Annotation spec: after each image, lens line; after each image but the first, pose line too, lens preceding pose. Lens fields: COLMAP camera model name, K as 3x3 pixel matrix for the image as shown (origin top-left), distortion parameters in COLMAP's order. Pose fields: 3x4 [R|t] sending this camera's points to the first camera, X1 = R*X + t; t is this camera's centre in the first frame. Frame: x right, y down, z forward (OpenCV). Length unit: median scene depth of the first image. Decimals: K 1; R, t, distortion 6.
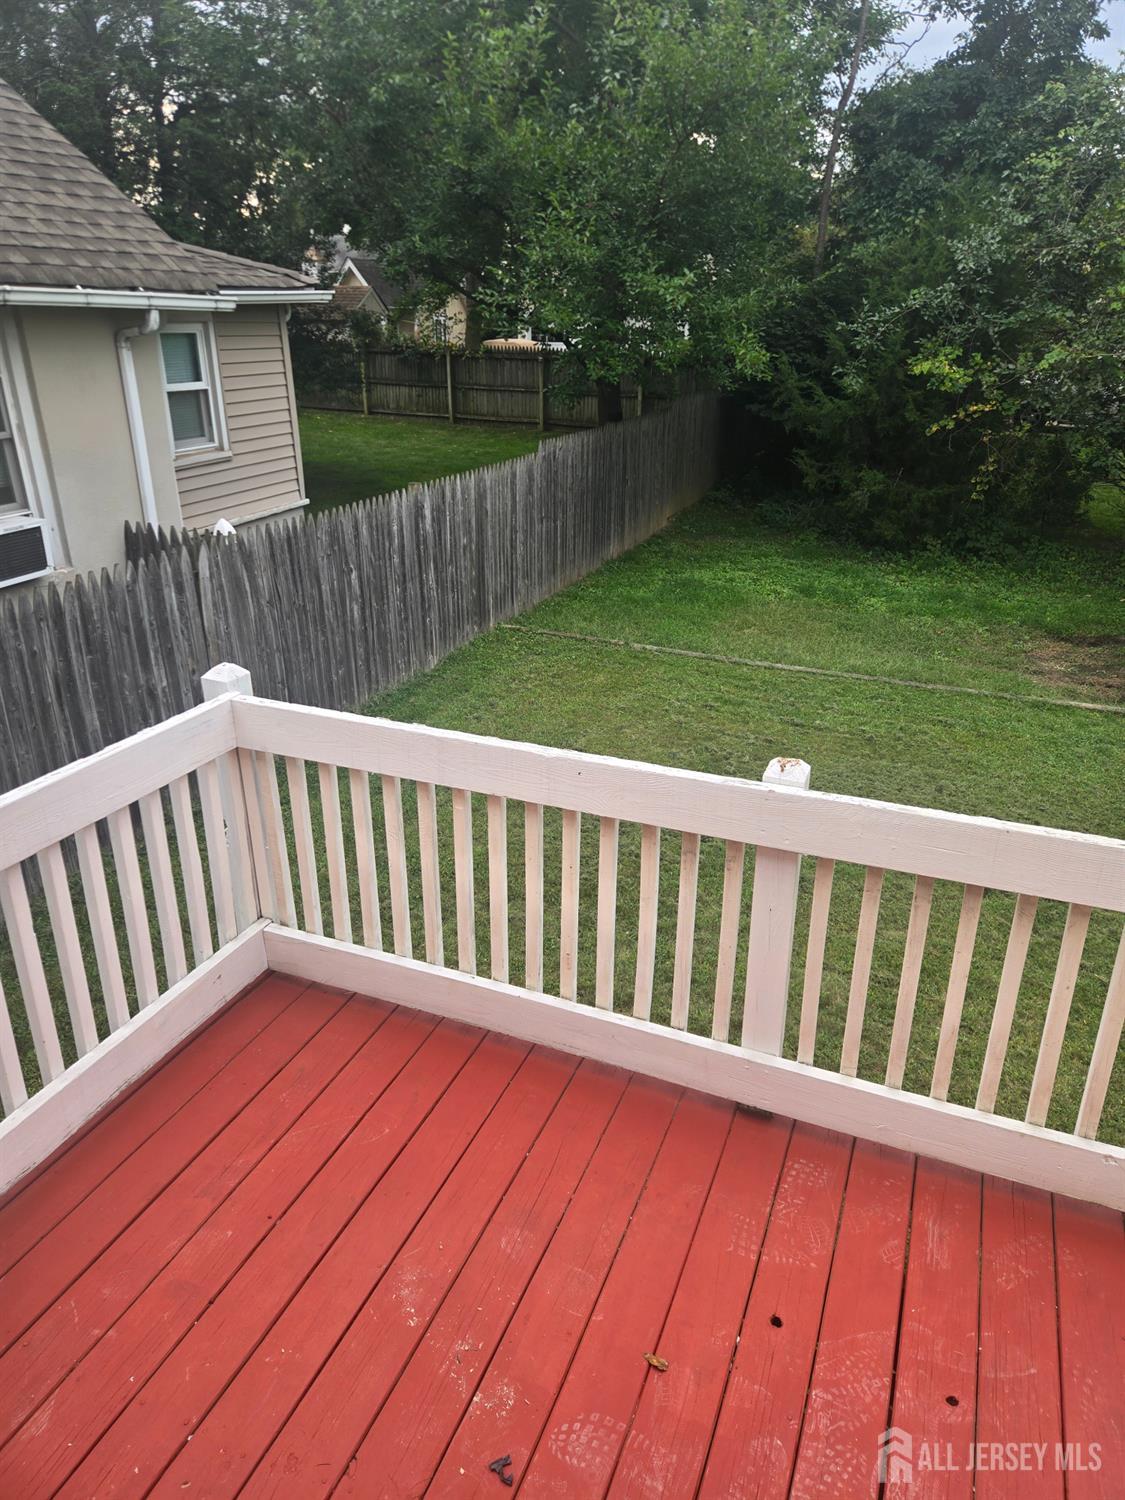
lens RADIAL K [[1015.8, 0, 562.5], [0, 1015.8, 750.0], [0, 0, 1]] dist [0.080820, -0.063832]
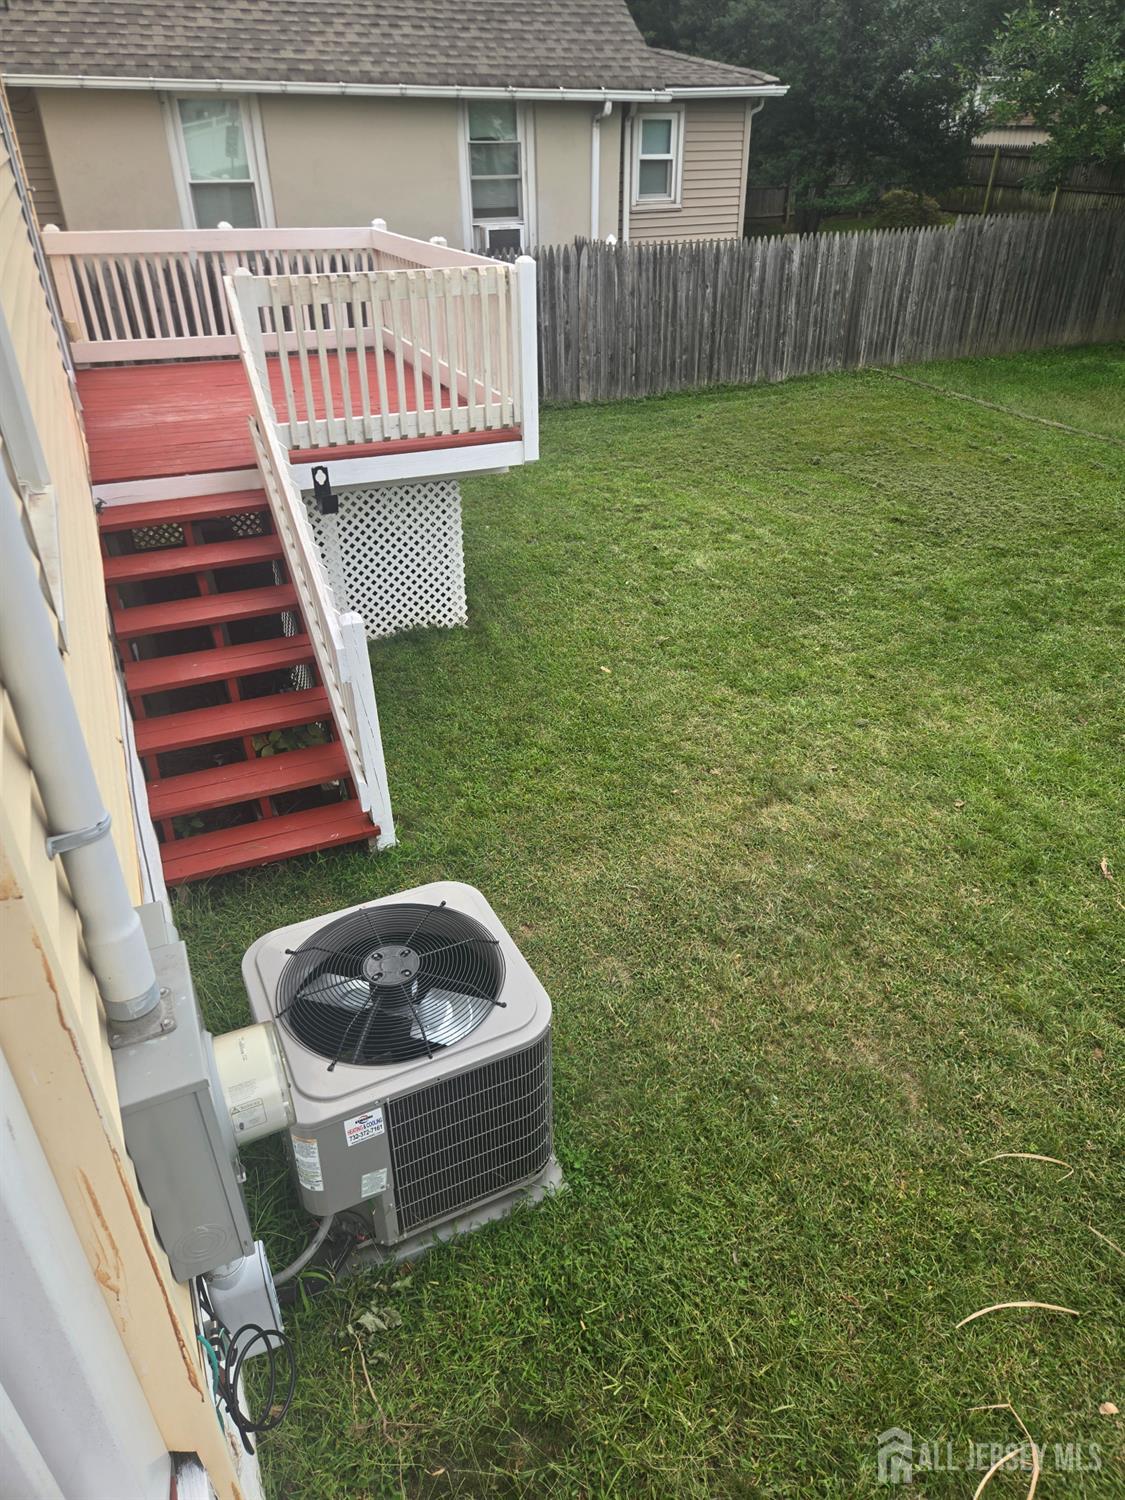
lens RADIAL K [[1015.8, 0, 562.5], [0, 1015.8, 750.0], [0, 0, 1]] dist [0.080820, -0.063832]
pose [[0.746016, 0.334510, -0.575816, 0.704511], [-0.253246, 0.942225, 0.219269, 0.180696], [0.615896, -0.017755, 0.787628, -0.331017]]
